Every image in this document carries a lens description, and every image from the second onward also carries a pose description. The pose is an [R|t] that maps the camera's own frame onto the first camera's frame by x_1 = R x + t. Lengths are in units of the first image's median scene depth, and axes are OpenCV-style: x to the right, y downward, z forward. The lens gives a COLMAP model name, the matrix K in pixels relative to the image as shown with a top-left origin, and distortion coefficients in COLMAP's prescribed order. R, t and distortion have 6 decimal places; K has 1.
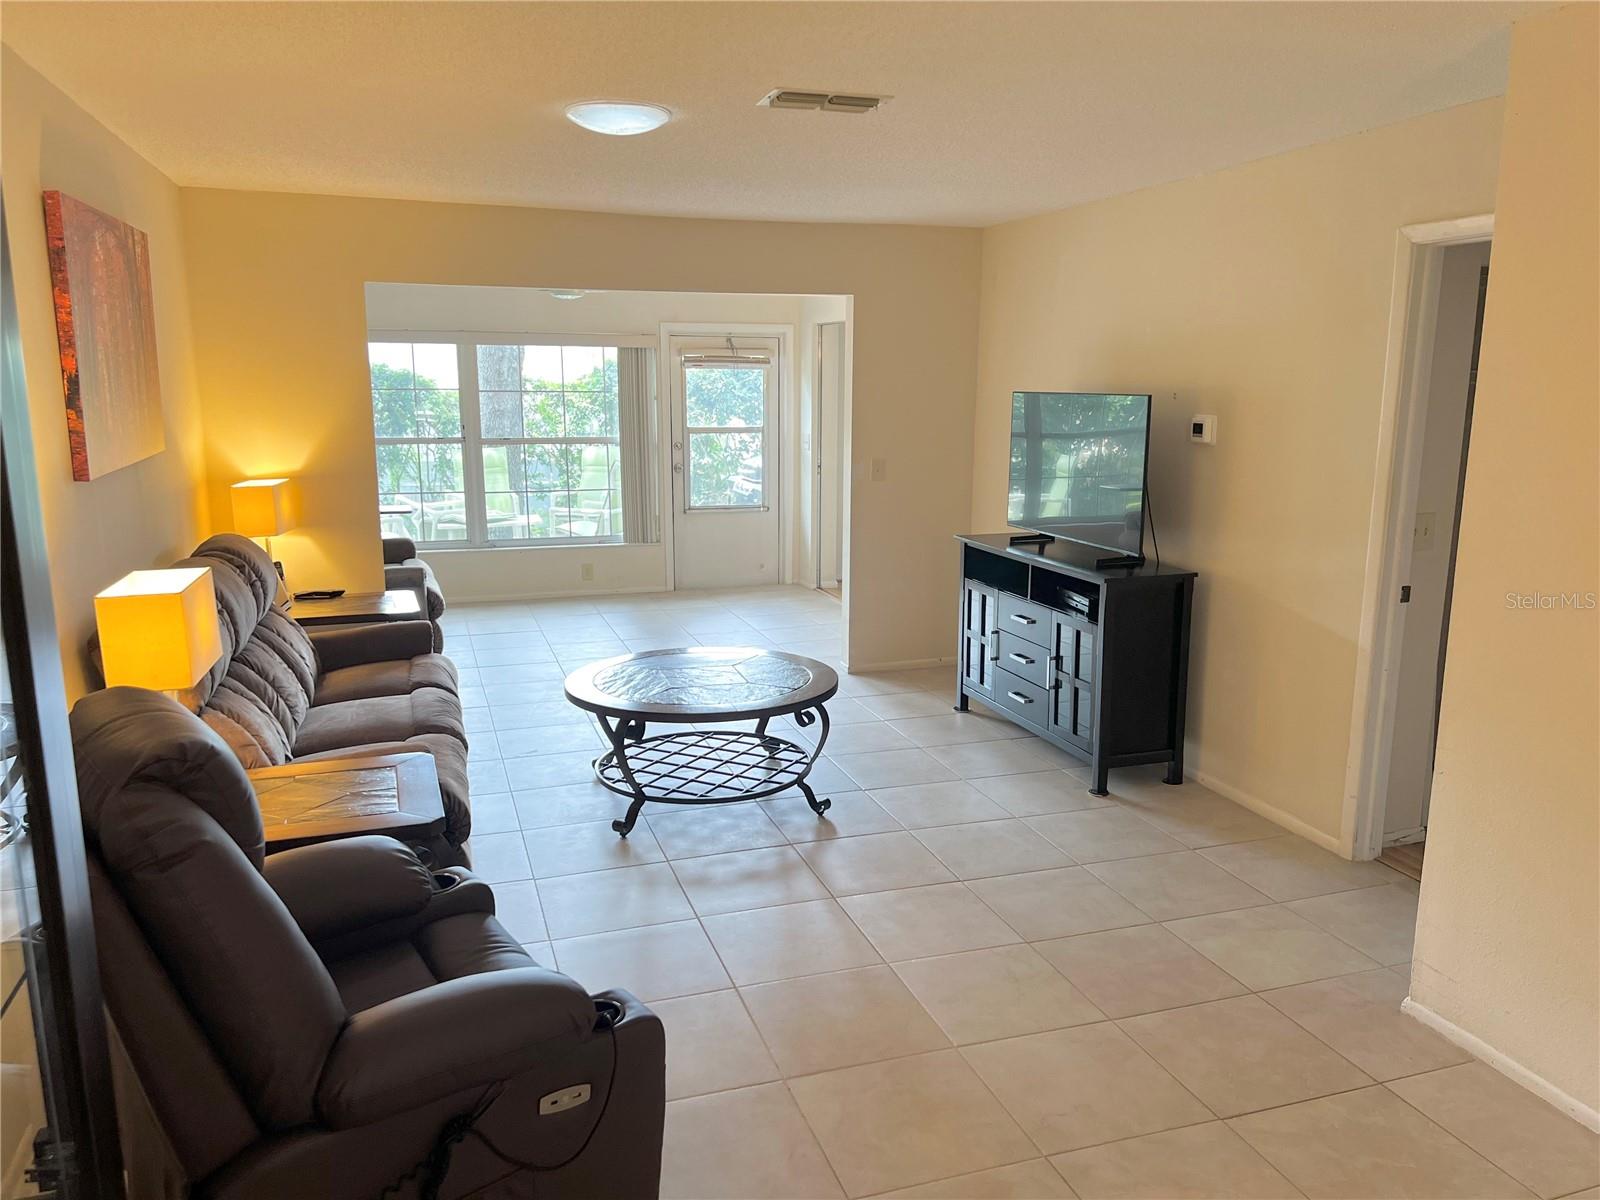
lens RADIAL K [[1199.5, 0, 808.5], [0, 1199.5, 608.3], [0, 0, 1]] dist [0.053882, -0.060090]
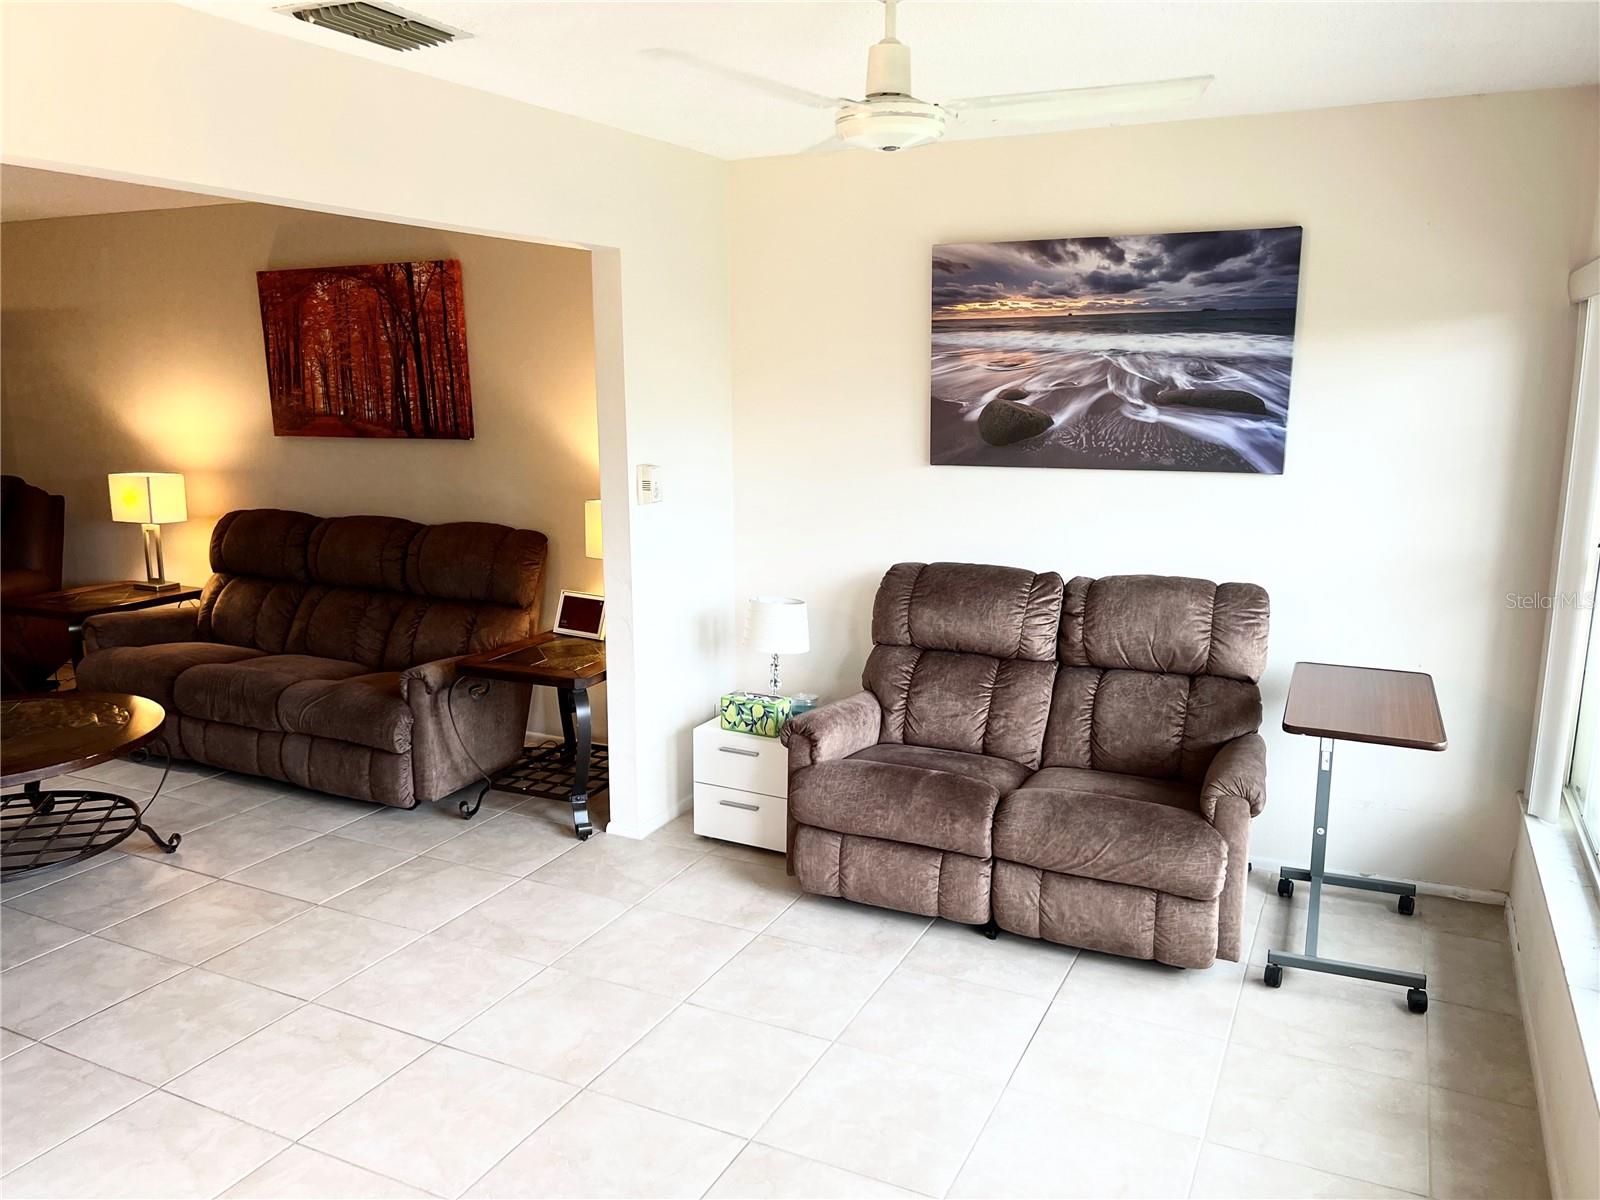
lens RADIAL K [[1199.5, 0, 803.3], [0, 1199.5, 609.1], [0, 0, 1]] dist [0.053882, -0.060090]
pose [[-0.702701, 0.128929, -0.699706, 0.065811], [-0.140590, 0.938891, 0.314193, -0.272032], [0.697457, 0.319156, -0.641633, 1.414519]]
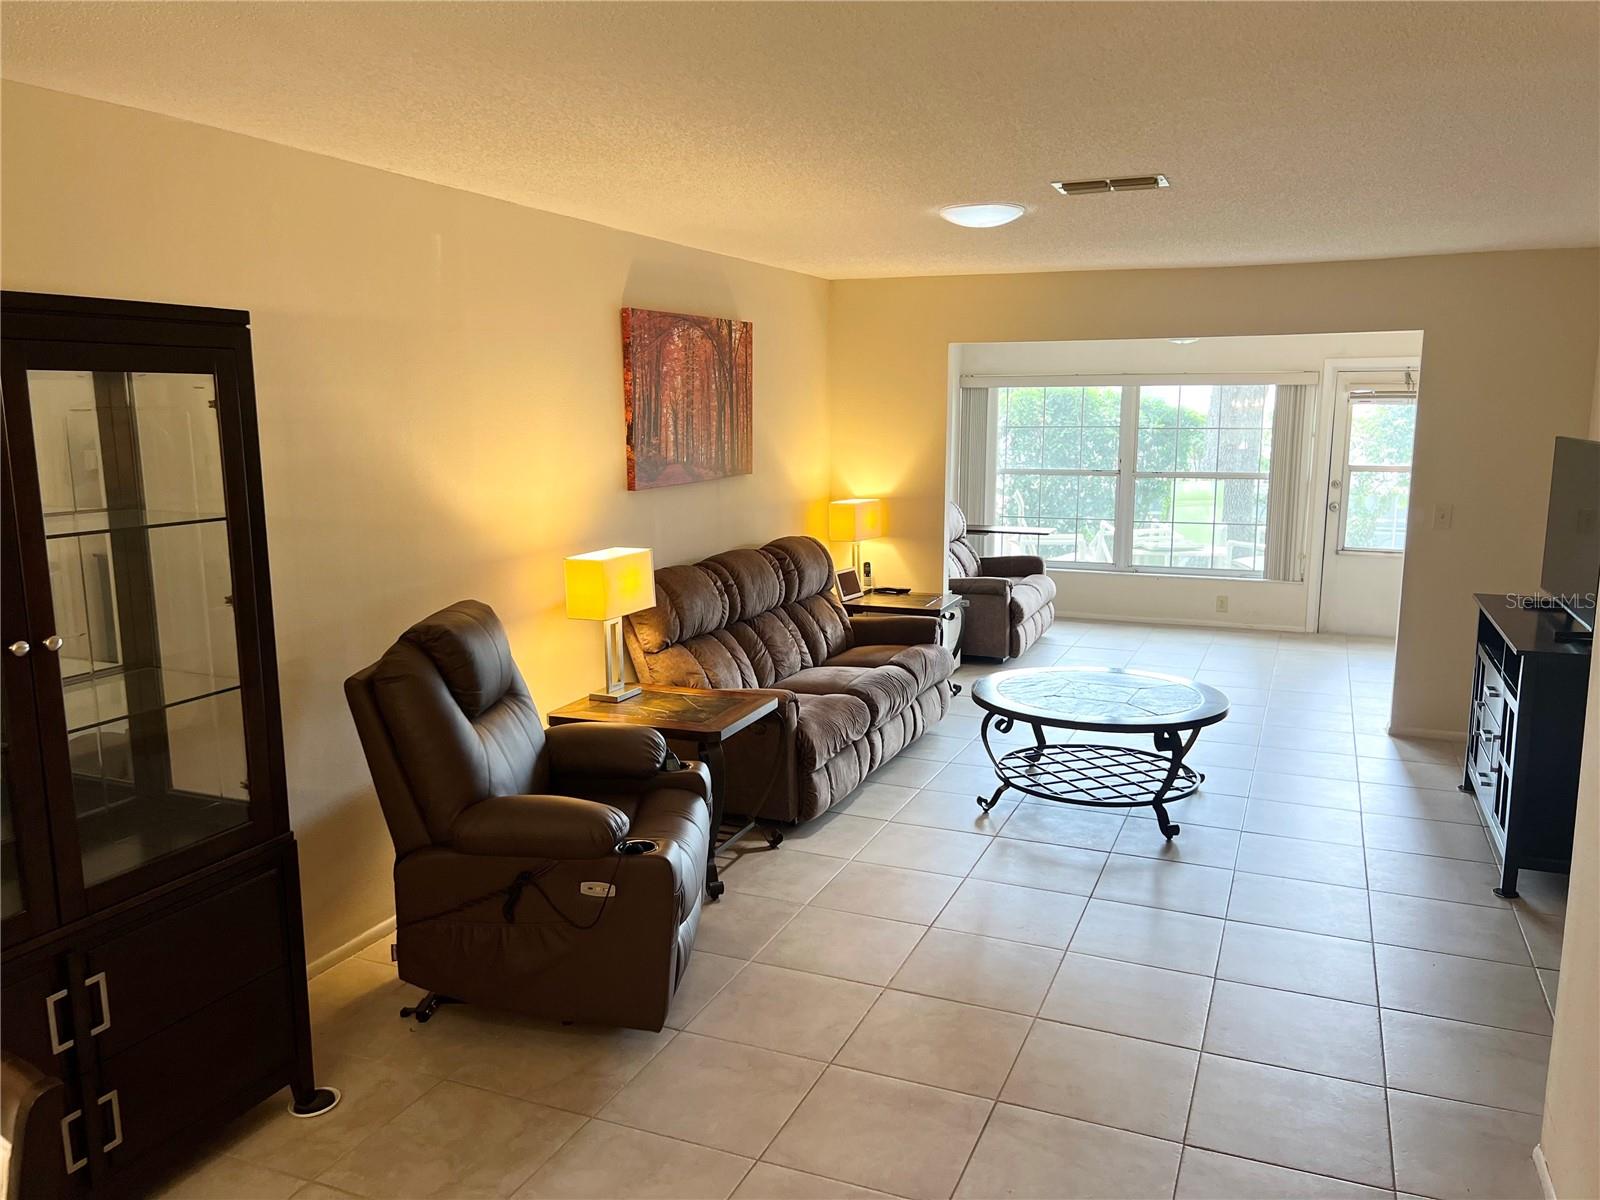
lens RADIAL K [[1199.5, 0, 797.2], [0, 1199.5, 599.9], [0, 0, 1]] dist [0.053882, -0.060090]
pose [[0.748950, 0.101573, -0.654795, 0.305697], [-0.121853, 0.992441, 0.014574, -0.006869], [0.651326, 0.068873, 0.755666, -0.012367]]
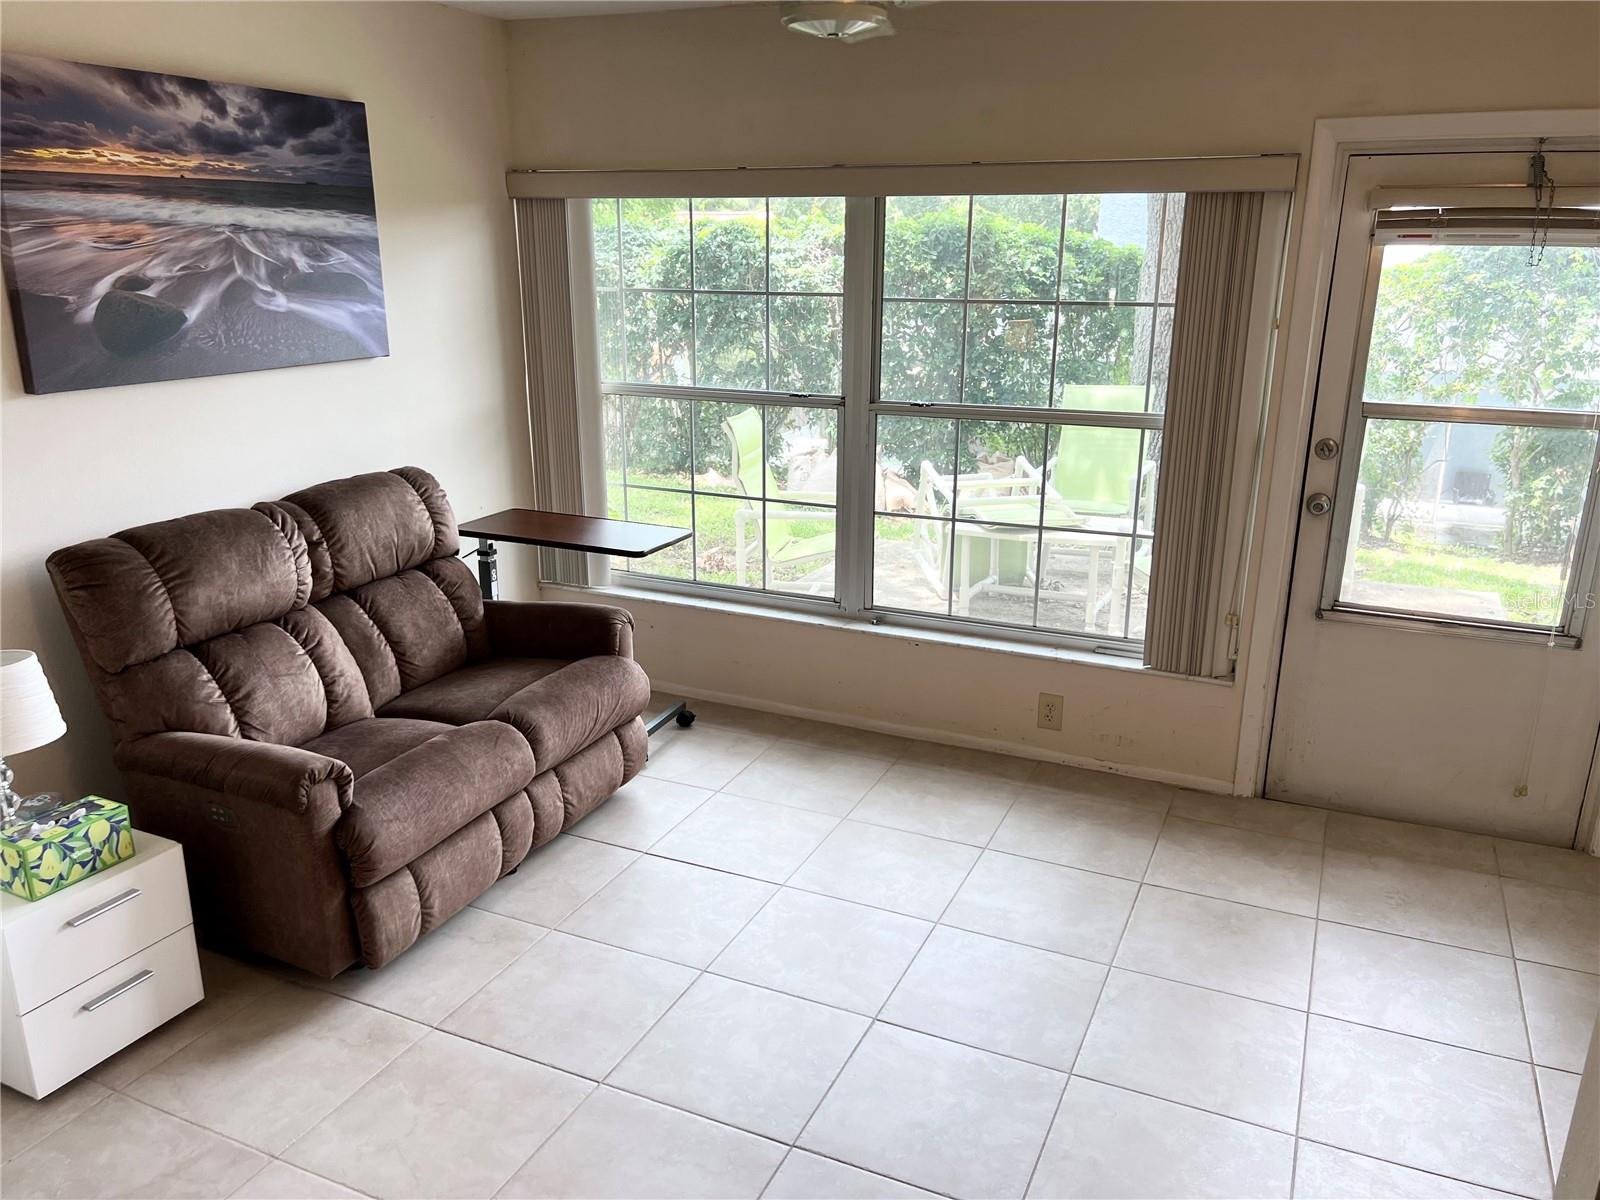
lens RADIAL K [[1199.5, 0, 795.8], [0, 1199.5, 603.7], [0, 0, 1]] dist [0.053882, -0.060090]
pose [[0.730499, 0.195242, -0.654410, 0.045210], [-0.133675, 0.980604, 0.143345, -0.171800], [0.669703, -0.017235, 0.742429, 0.855219]]
